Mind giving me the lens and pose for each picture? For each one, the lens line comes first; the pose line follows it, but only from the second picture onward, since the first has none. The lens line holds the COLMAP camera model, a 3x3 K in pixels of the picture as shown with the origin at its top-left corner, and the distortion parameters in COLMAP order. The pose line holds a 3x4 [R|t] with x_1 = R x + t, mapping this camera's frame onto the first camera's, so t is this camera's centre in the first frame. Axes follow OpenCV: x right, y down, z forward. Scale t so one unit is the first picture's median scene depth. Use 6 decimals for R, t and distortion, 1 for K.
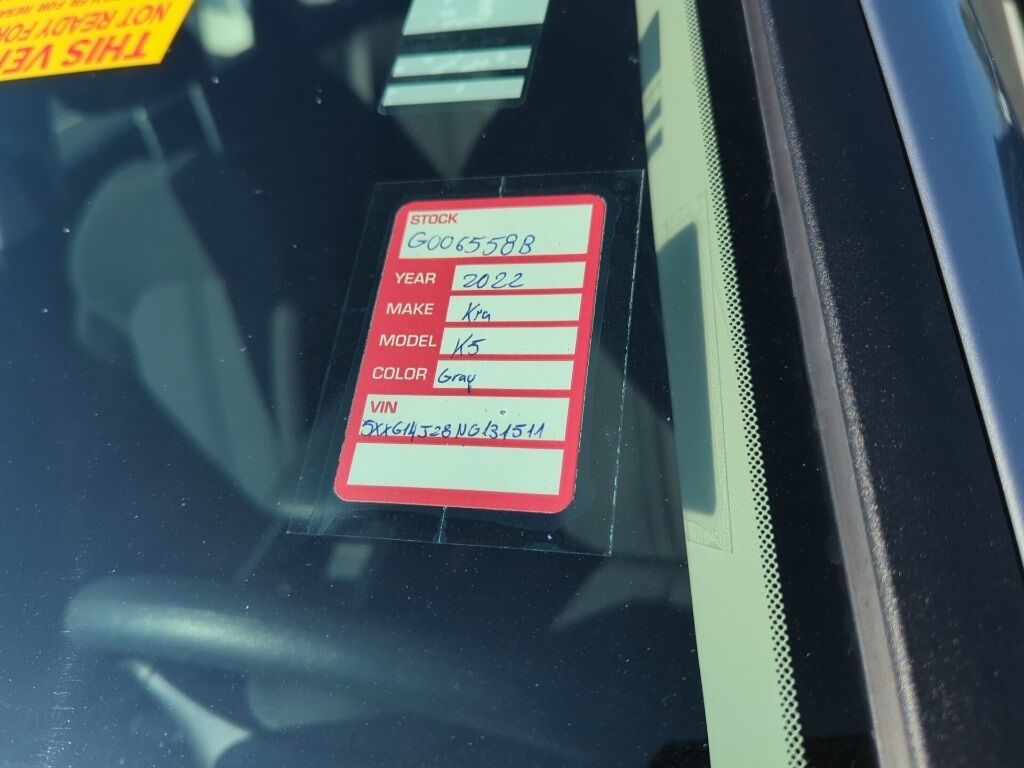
lens RADIAL K [[843.9, 0, 512.0], [0, 843.9, 384.0], [0, 0, 1]] dist [-0.010252, -0.015706]
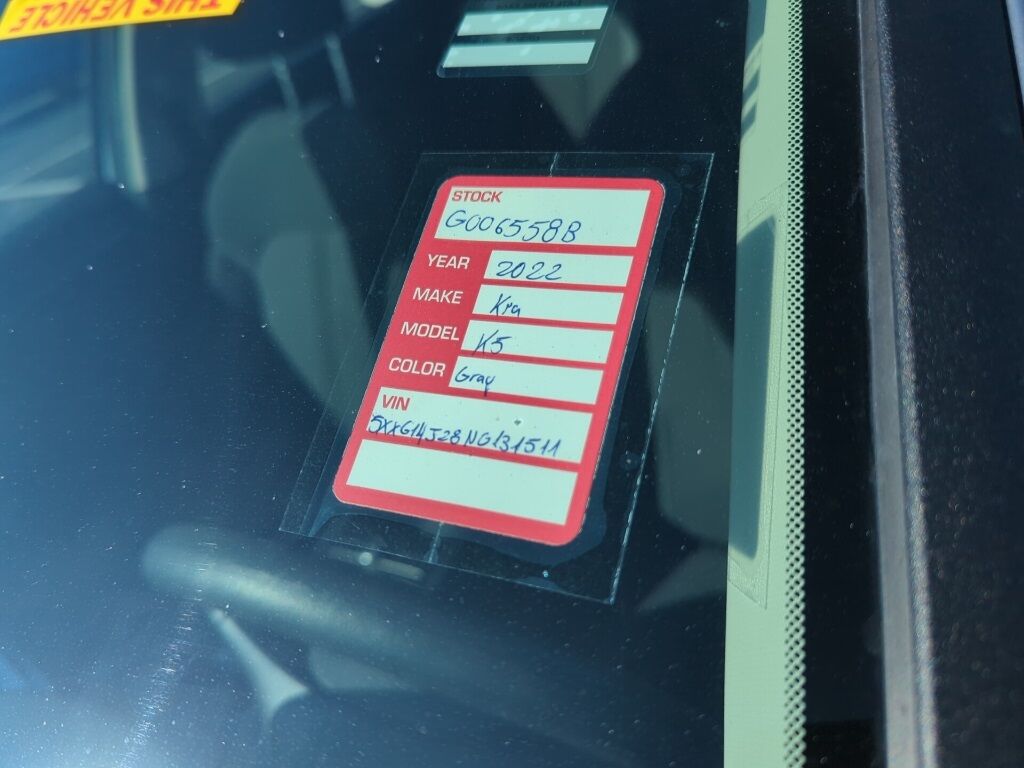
lens RADIAL K [[843.9, 0, 512.0], [0, 843.9, 384.0], [0, 0, 1]] dist [-0.010252, -0.015706]
pose [[0.986722, 0.083139, -0.139524, 0.095437], [-0.076764, 0.995771, 0.050477, -0.047050], [0.143130, -0.039096, 0.988931, 0.109005]]
